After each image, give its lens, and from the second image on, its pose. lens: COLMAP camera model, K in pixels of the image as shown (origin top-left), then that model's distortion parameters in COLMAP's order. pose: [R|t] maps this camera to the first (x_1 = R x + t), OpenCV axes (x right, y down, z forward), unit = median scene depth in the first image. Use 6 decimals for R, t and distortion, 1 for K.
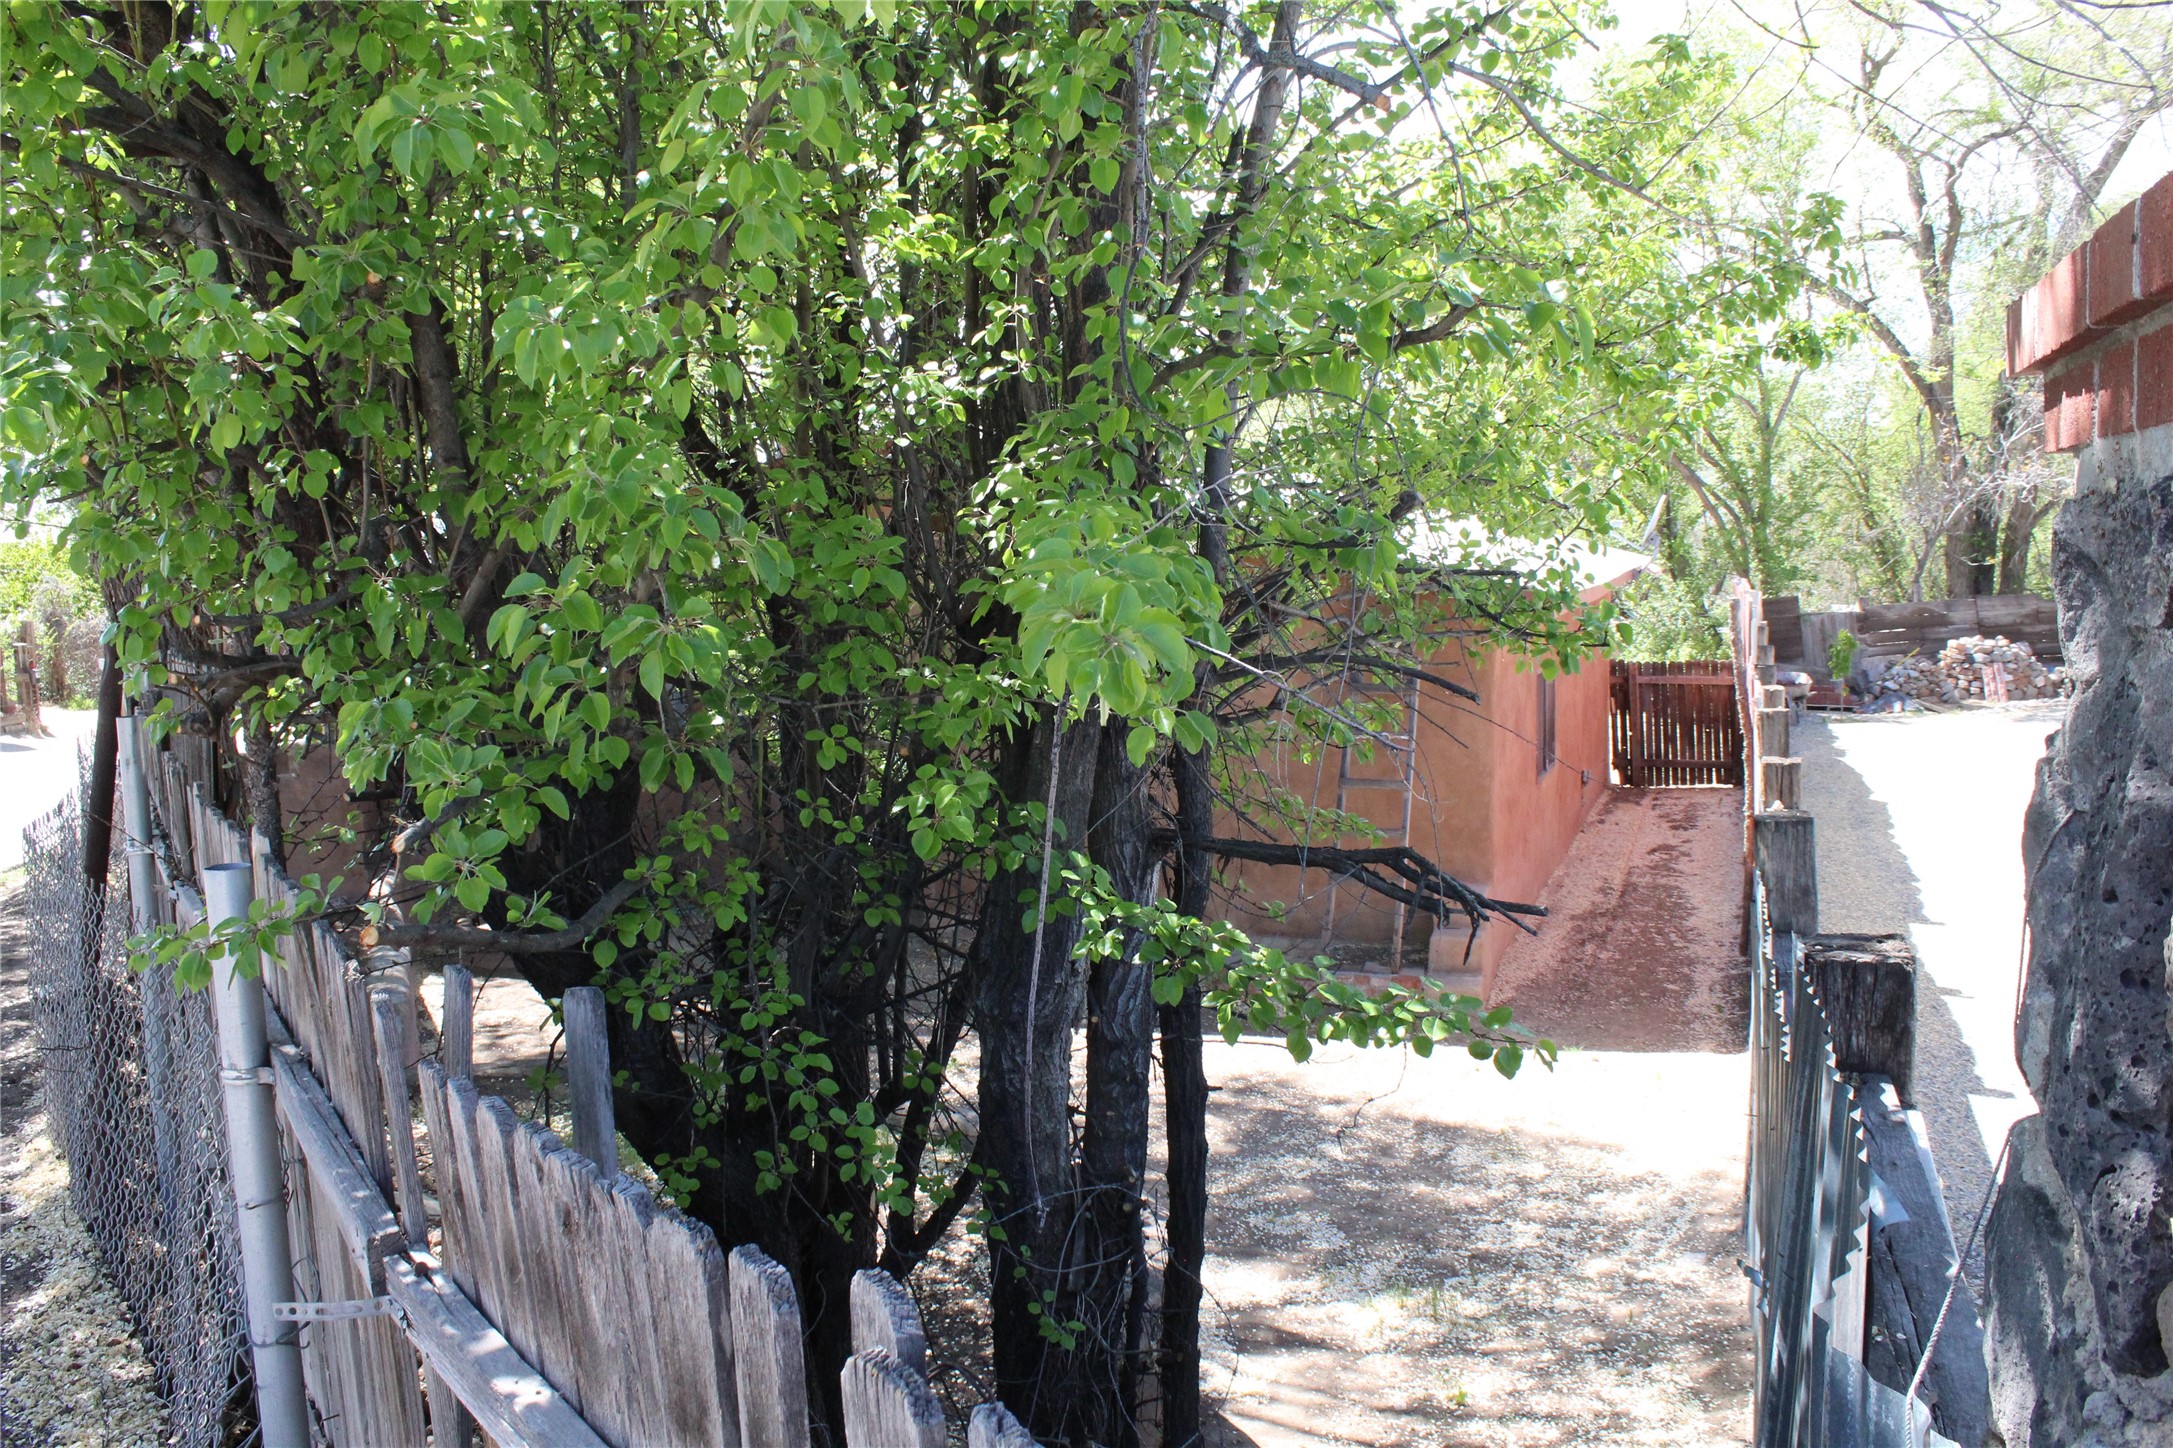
lens RADIAL K [[1824.1, 0, 1086.5], [0, 1824.1, 724.0], [0, 0, 1]] dist [-0.170365, 0.156517]
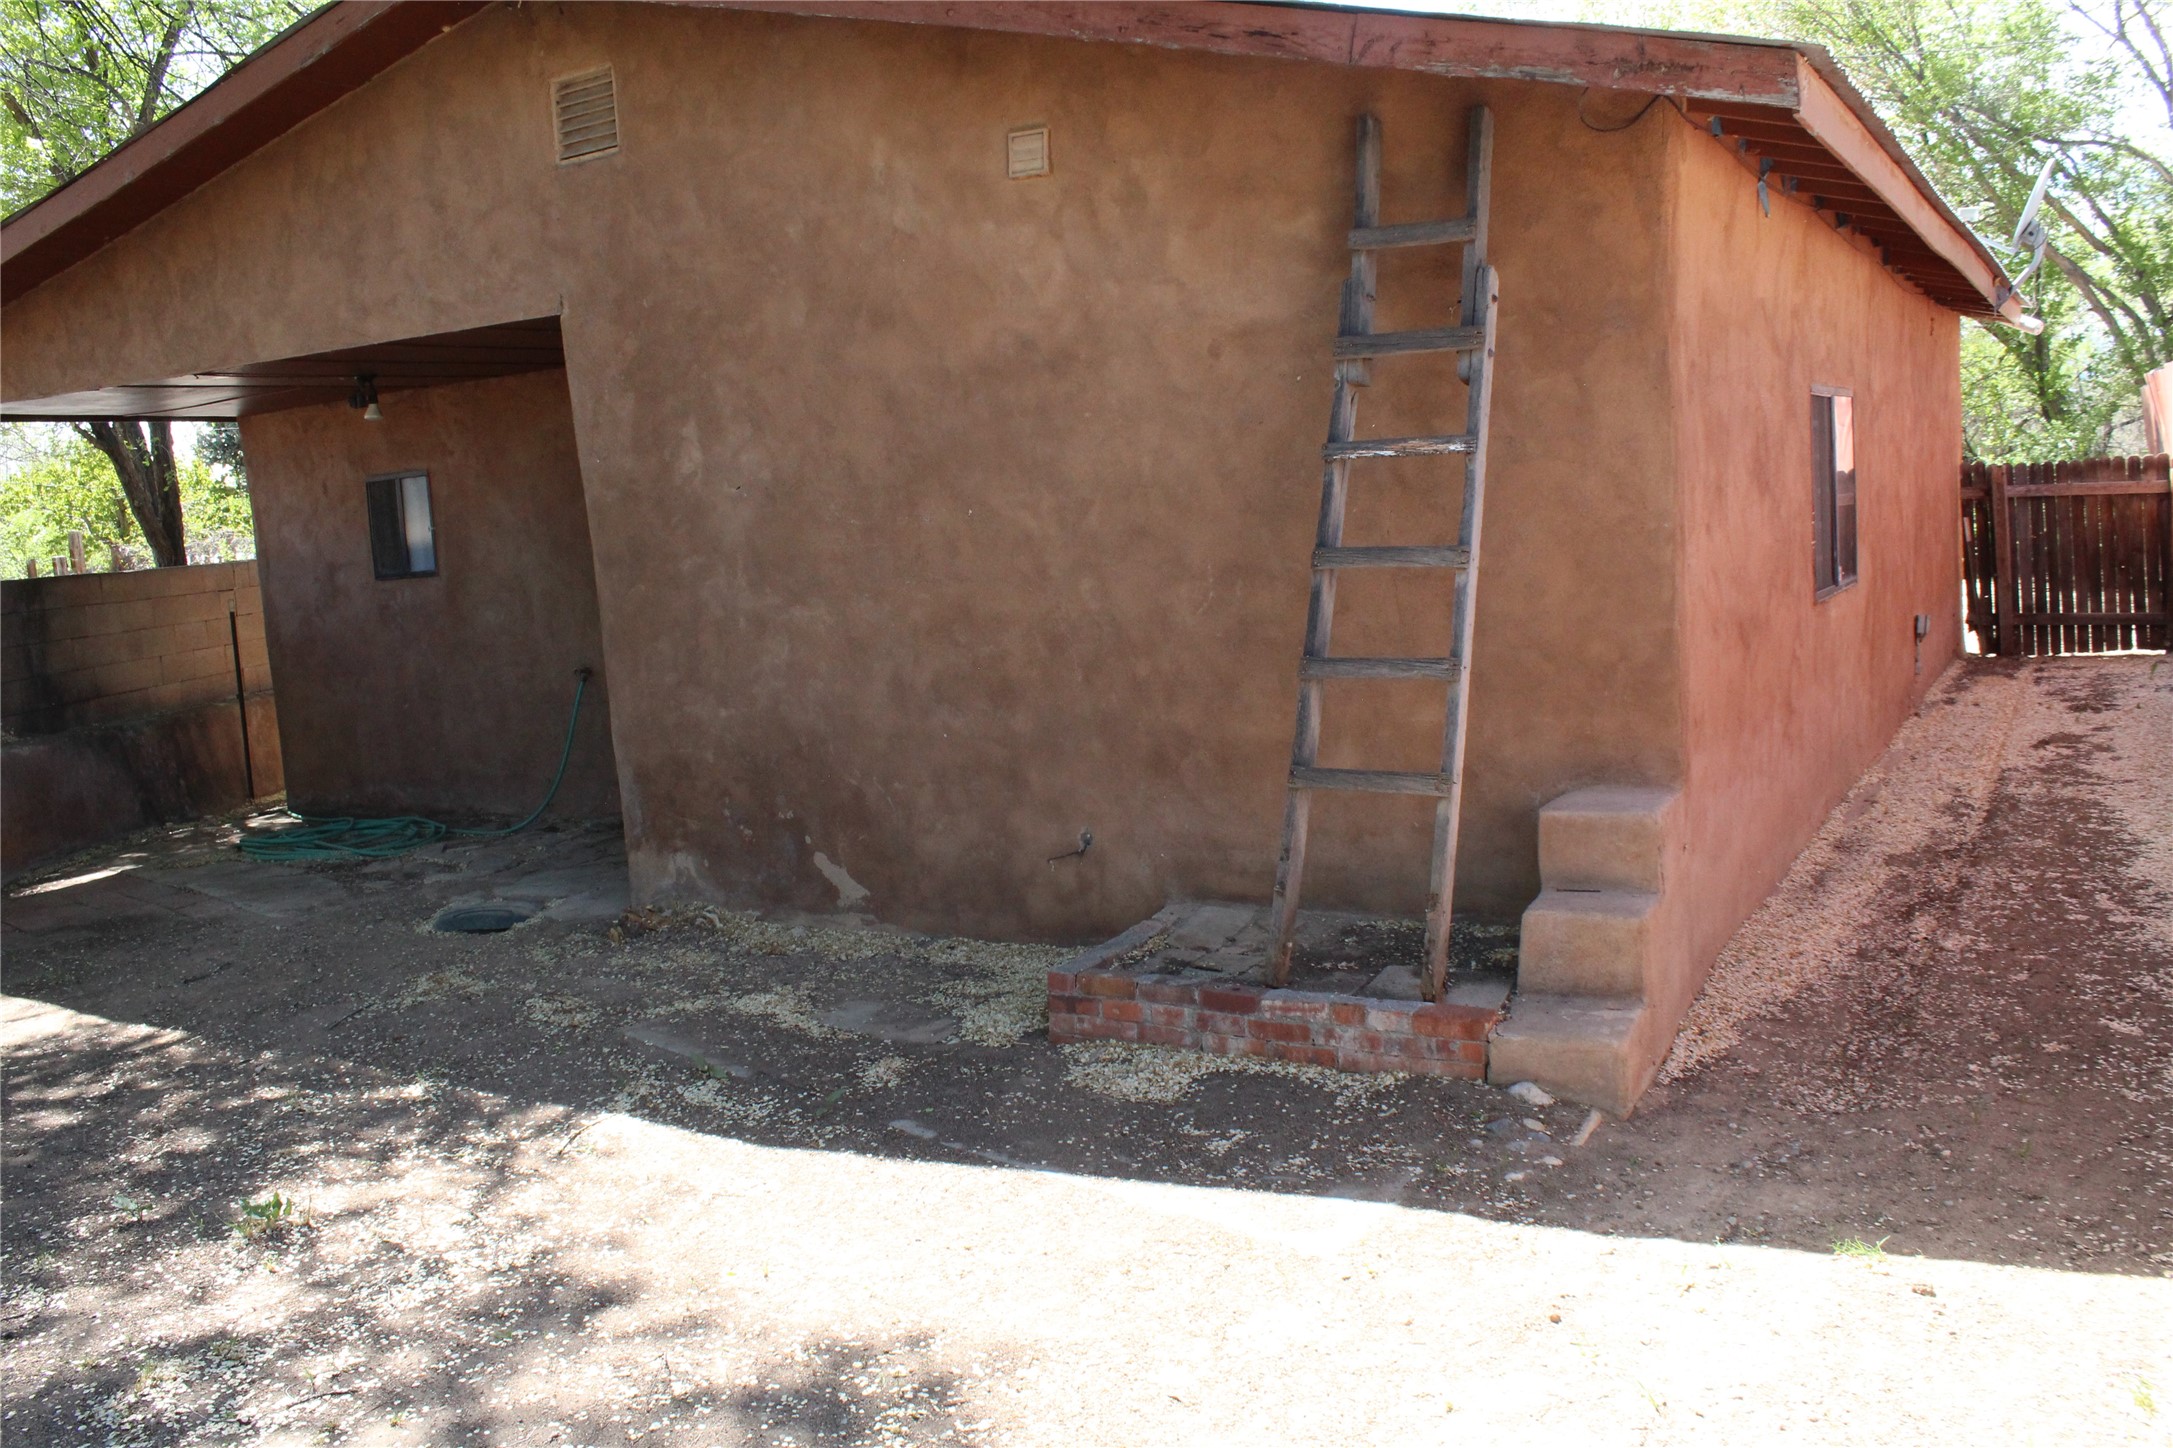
lens RADIAL K [[1824.1, 0, 1086.5], [0, 1824.1, 724.0], [0, 0, 1]] dist [-0.170365, 0.156517]
pose [[0.984075, -0.013420, -0.177244, 0.070134], [0.019564, 0.999265, 0.032961, 0.024822], [0.176671, -0.035904, 0.983615, 0.241768]]
